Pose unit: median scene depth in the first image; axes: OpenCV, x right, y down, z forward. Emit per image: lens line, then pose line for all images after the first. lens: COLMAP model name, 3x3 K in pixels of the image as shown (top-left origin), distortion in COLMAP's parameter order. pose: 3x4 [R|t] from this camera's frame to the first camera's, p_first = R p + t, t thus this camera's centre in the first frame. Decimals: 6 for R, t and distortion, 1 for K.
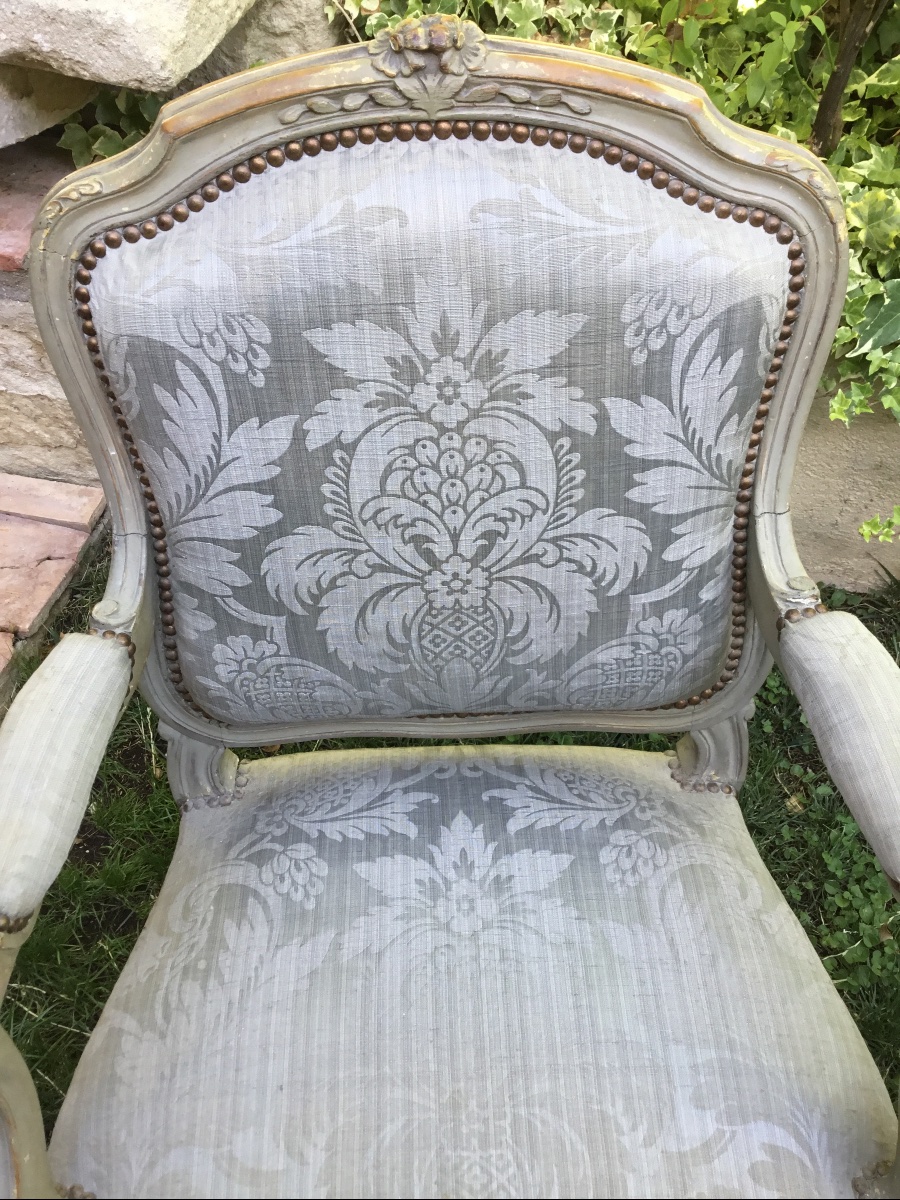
lens RADIAL K [[1114.3, 0, 450.0], [0, 1114.3, 600.0], [0, 0, 1]] dist [0.148311, -0.359654]
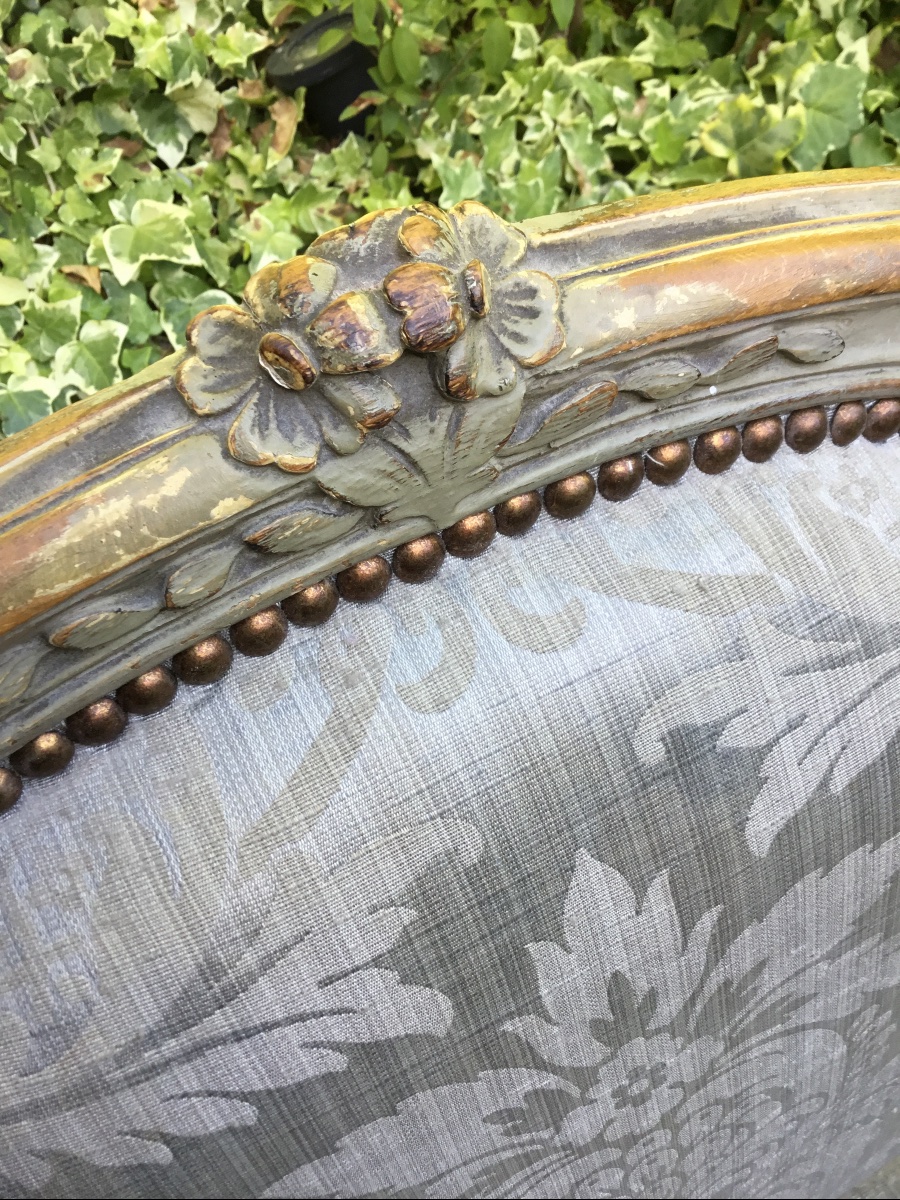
lens RADIAL K [[1114.3, 0, 450.0], [0, 1114.3, 600.0], [0, 0, 1]] dist [0.148311, -0.359654]
pose [[0.904533, -0.363048, 0.223642, -0.094779], [0.337782, 0.930173, 0.143811, -0.457996], [-0.260236, -0.054539, 0.964003, 0.699618]]
